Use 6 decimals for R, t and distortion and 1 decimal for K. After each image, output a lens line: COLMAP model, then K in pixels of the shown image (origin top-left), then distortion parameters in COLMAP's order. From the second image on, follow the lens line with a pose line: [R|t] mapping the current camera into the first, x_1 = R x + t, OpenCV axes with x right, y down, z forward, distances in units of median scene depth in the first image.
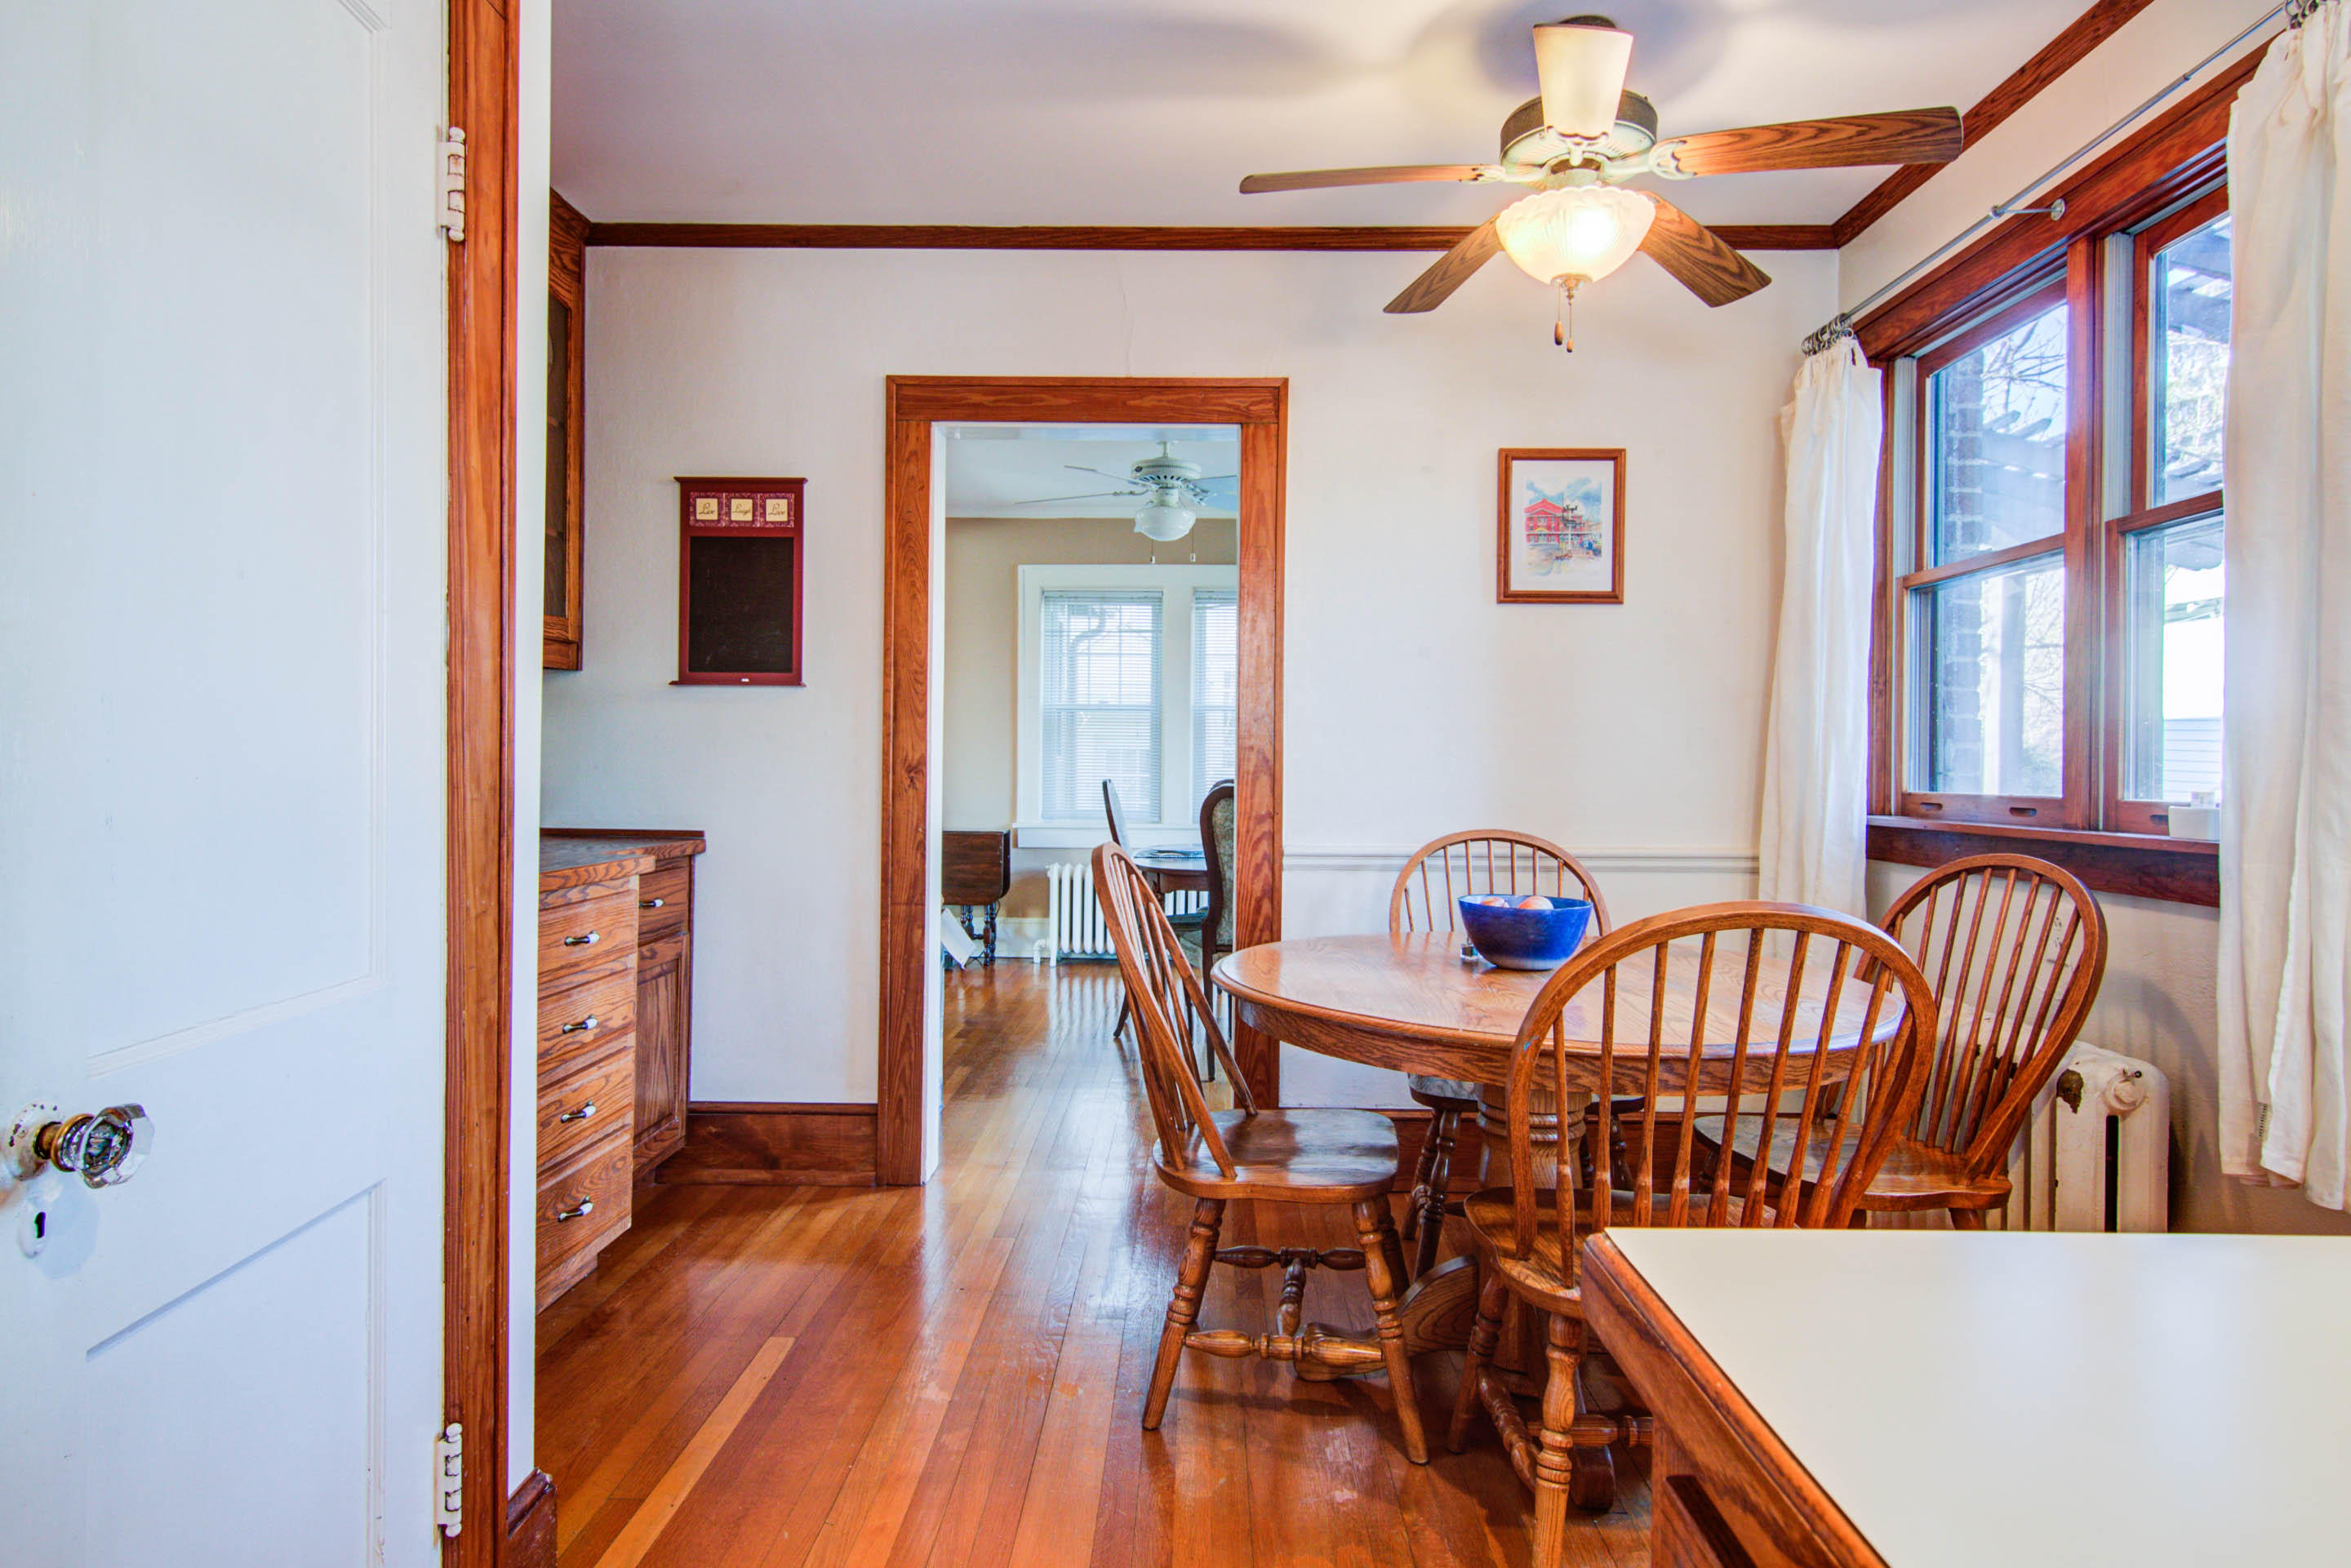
lens RADIAL K [[1284.8, 0, 1175.4], [0, 1284.8, 774.9], [0, 0, 1]] dist [0.001596, 0.001650]
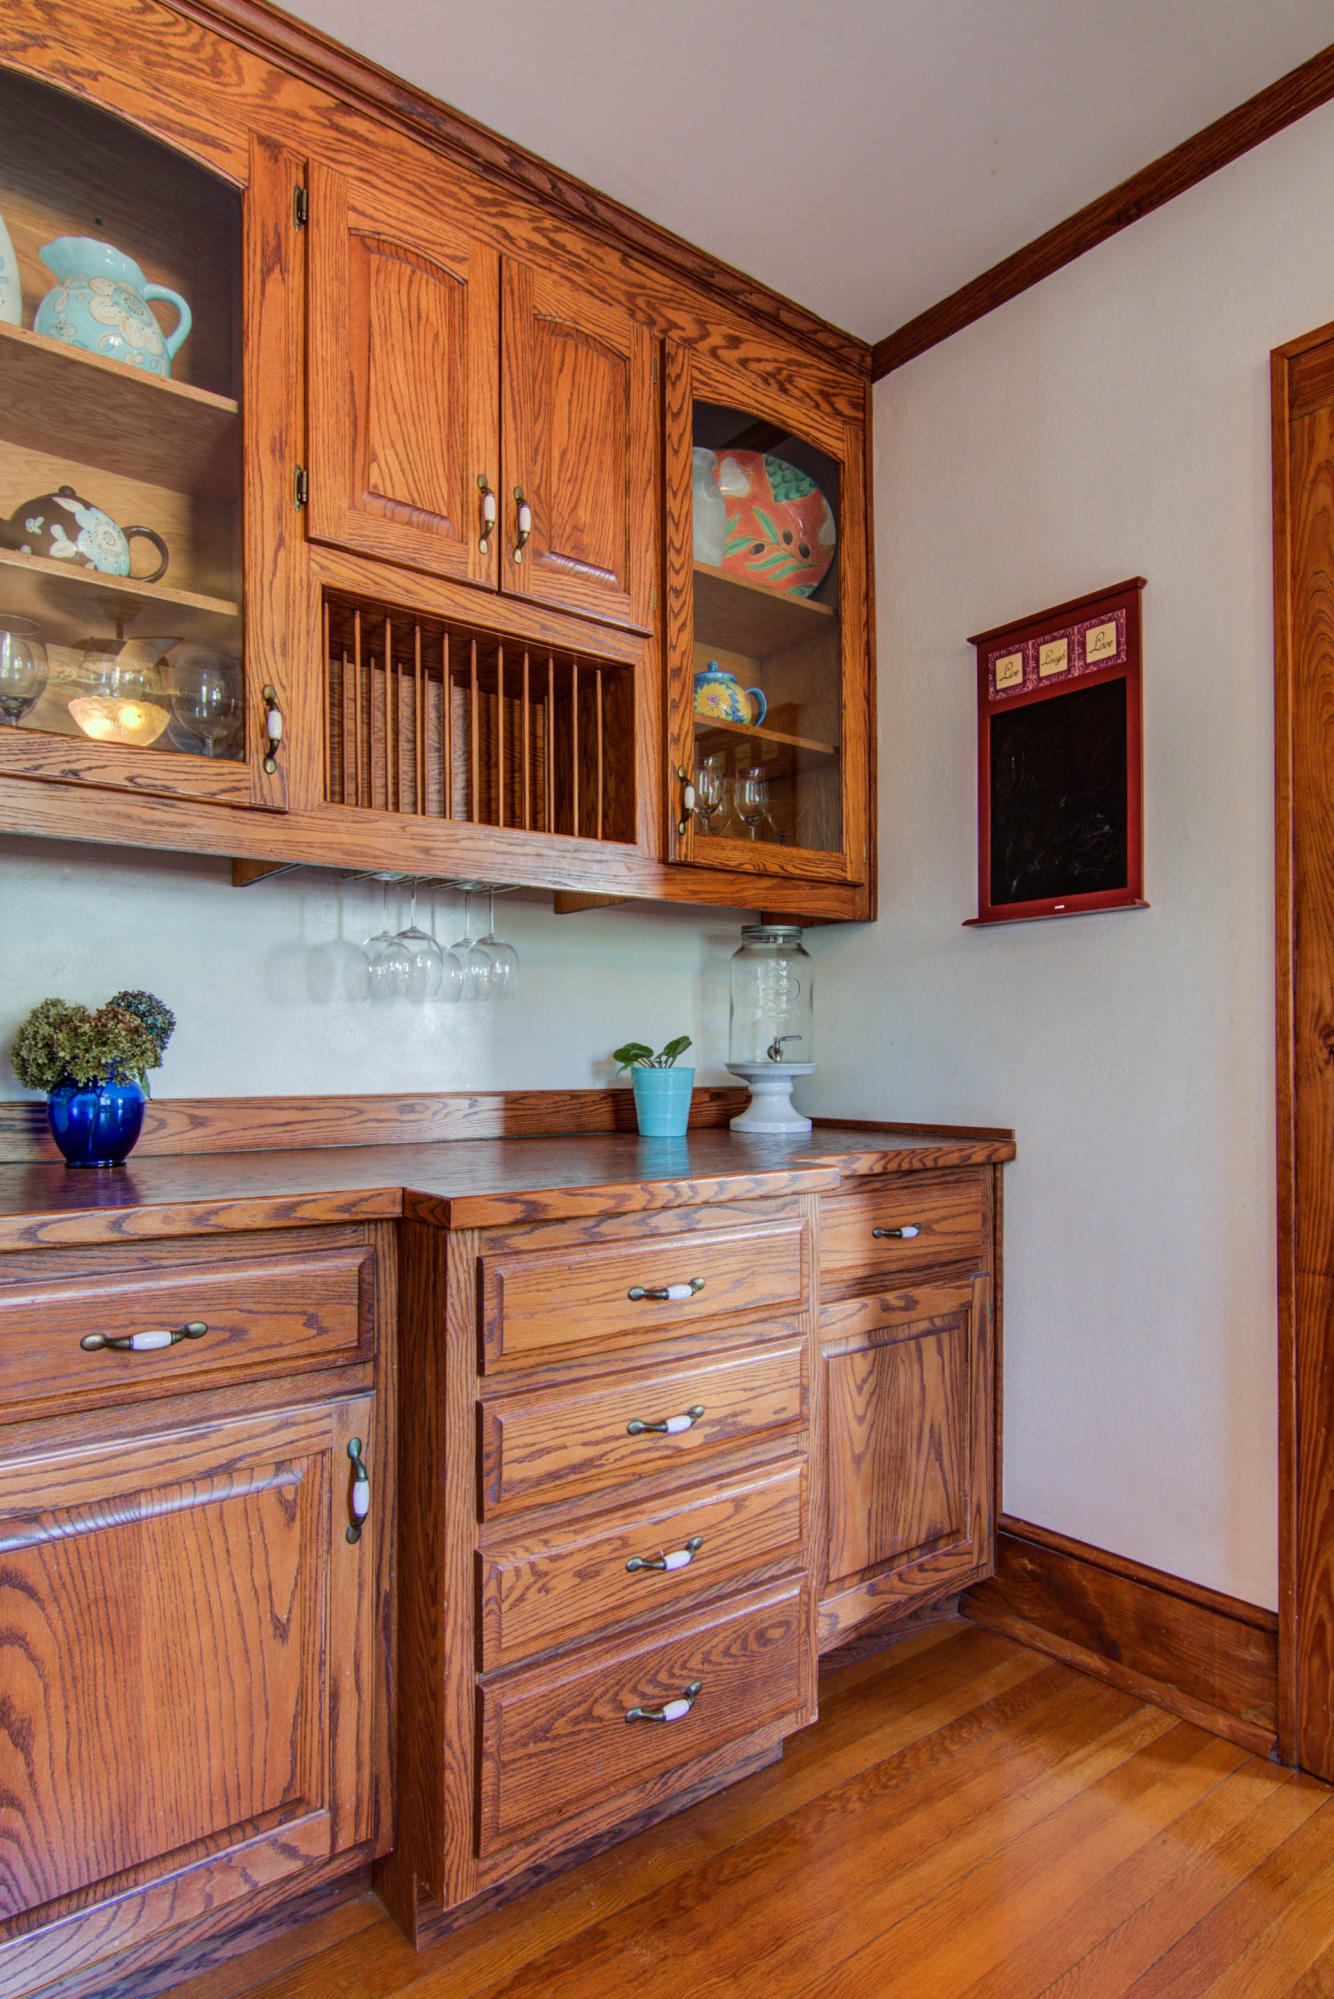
lens RADIAL K [[1092.5, 0, 709.3], [0, 1092.5, 1052.6], [0, 0, 1]] dist [0.001596, 0.001650]
pose [[0.634722, -0.019171, -0.772503, -0.011184], [0.005010, 0.999773, -0.020695, 0.013135], [0.772724, 0.009265, 0.634674, 0.495893]]
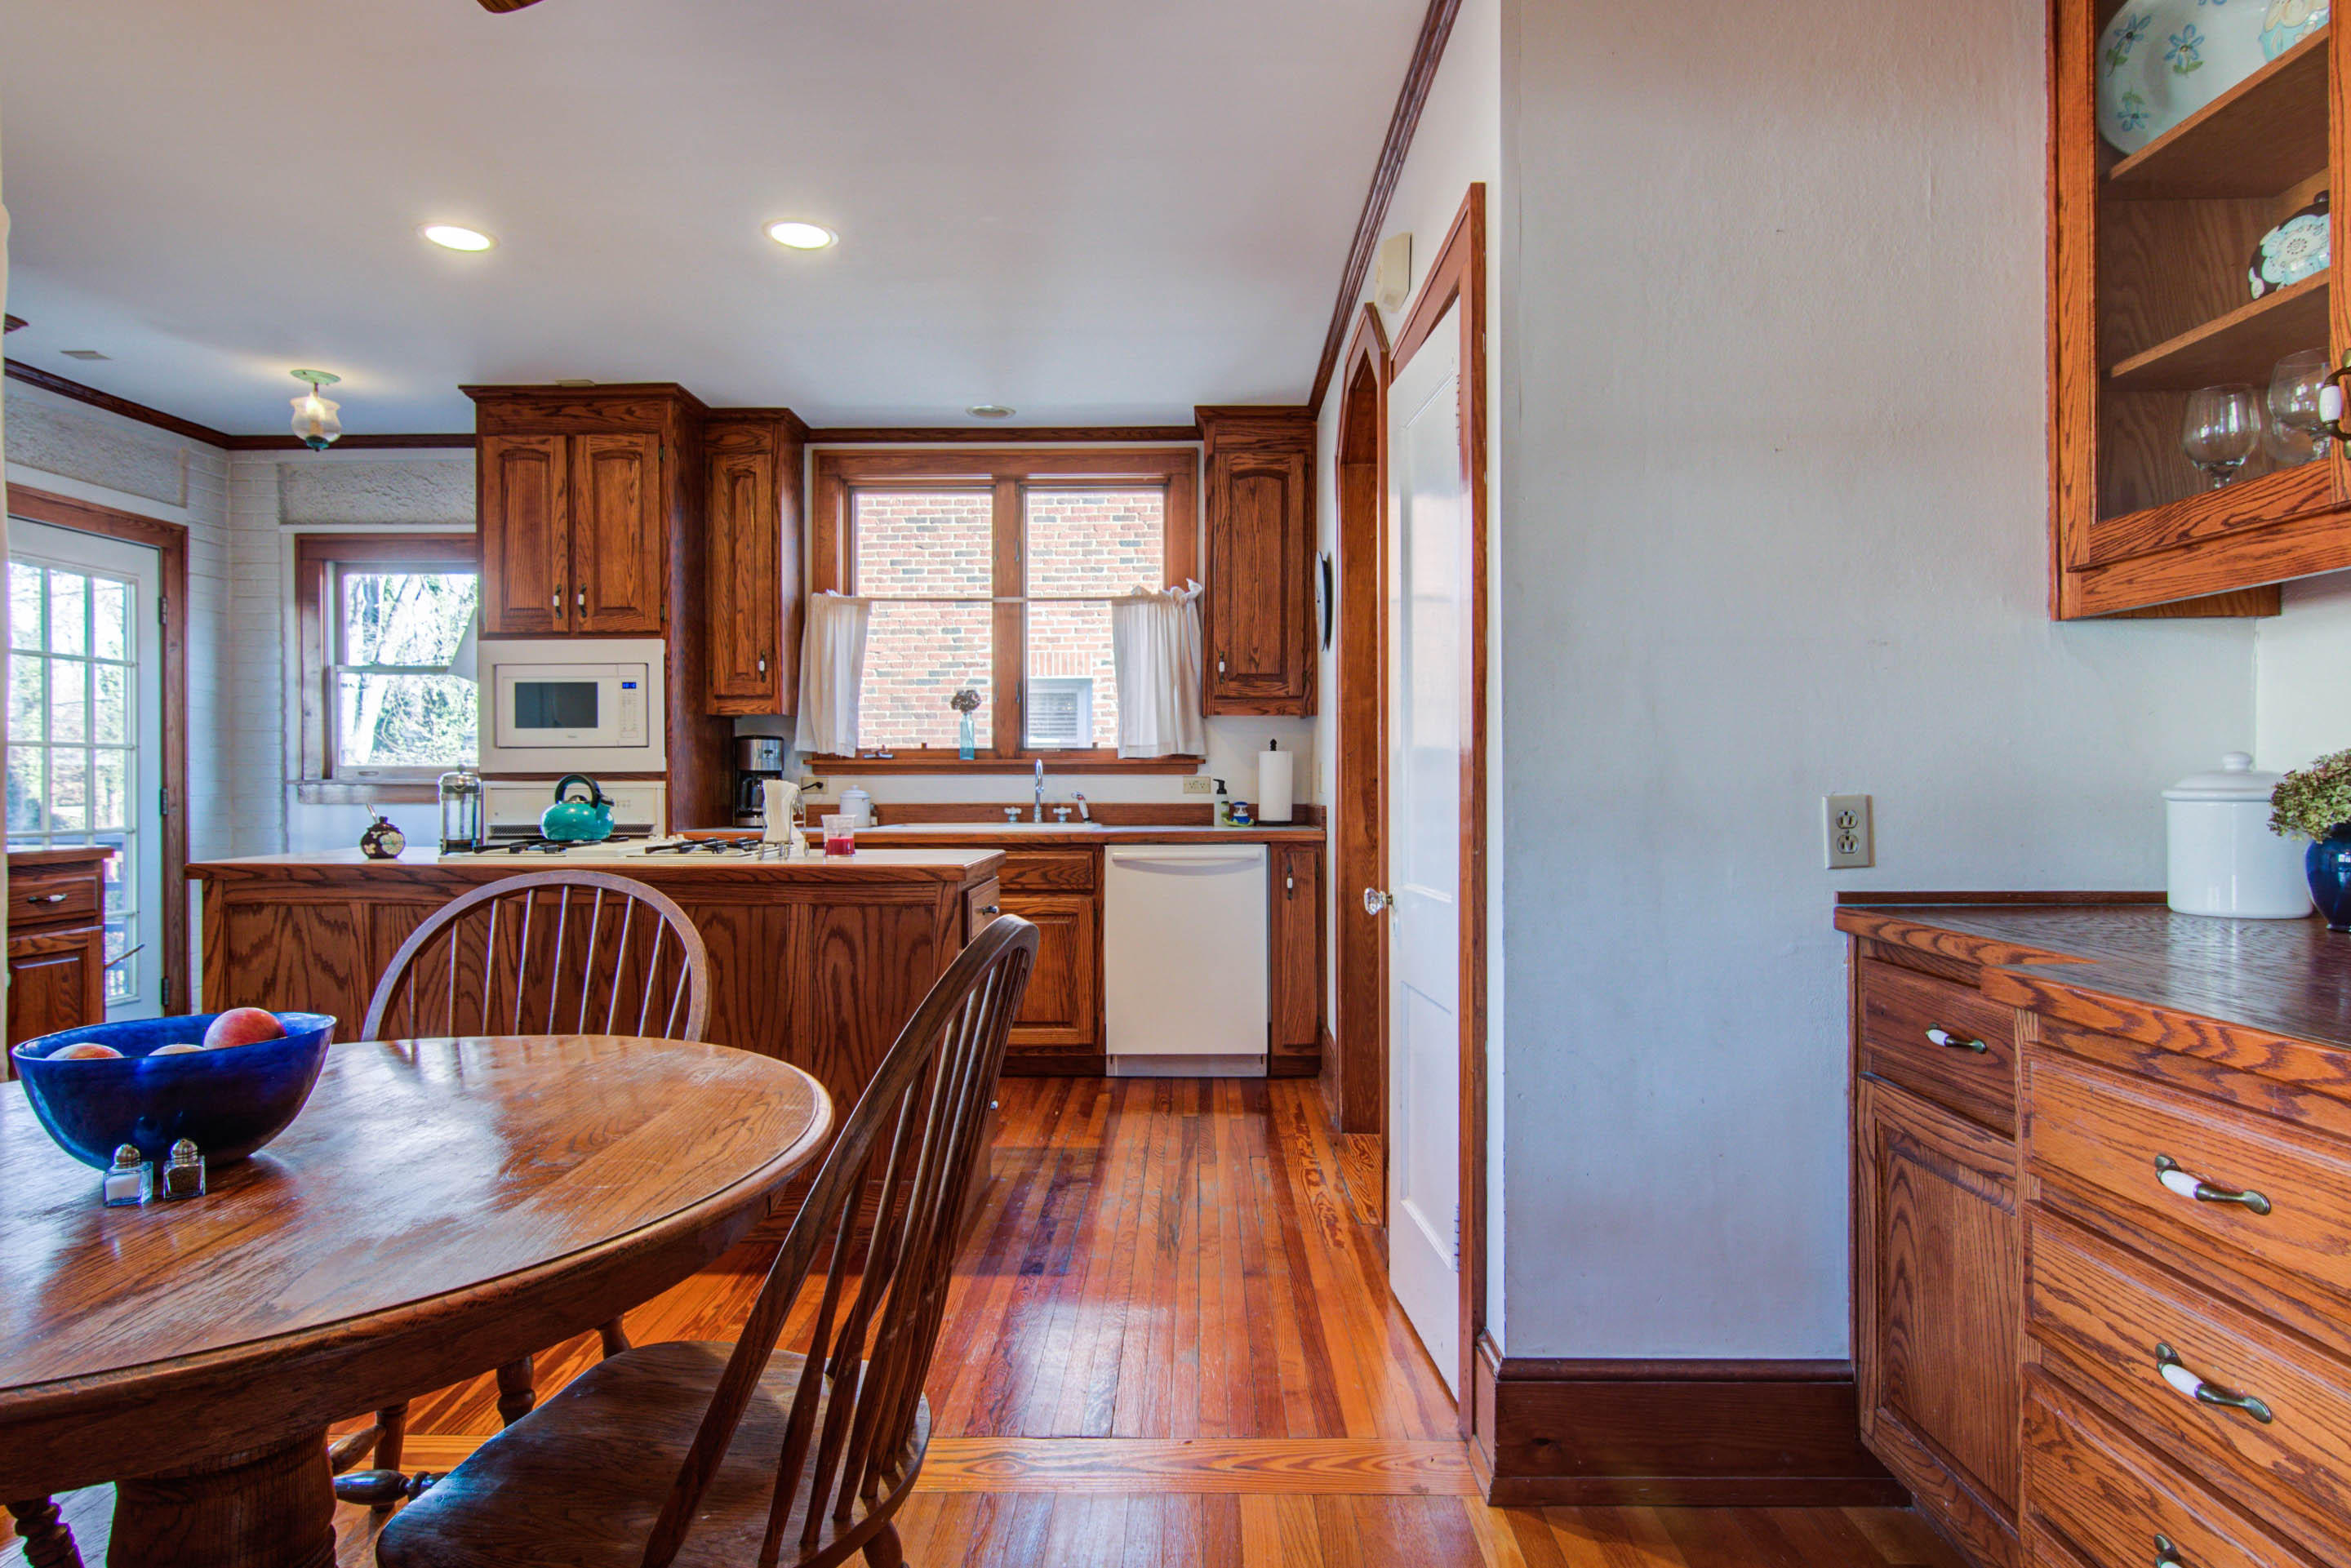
lens RADIAL K [[1284.8, 0, 1177.3], [0, 1284.8, 780.6], [0, 0, 1]] dist [0.001596, 0.001650]
pose [[-0.999817, -0.009671, -0.016481, -0.079856], [-0.009872, 0.999877, 0.012147, -0.007720], [0.016362, 0.012308, -0.999790, 1.064611]]
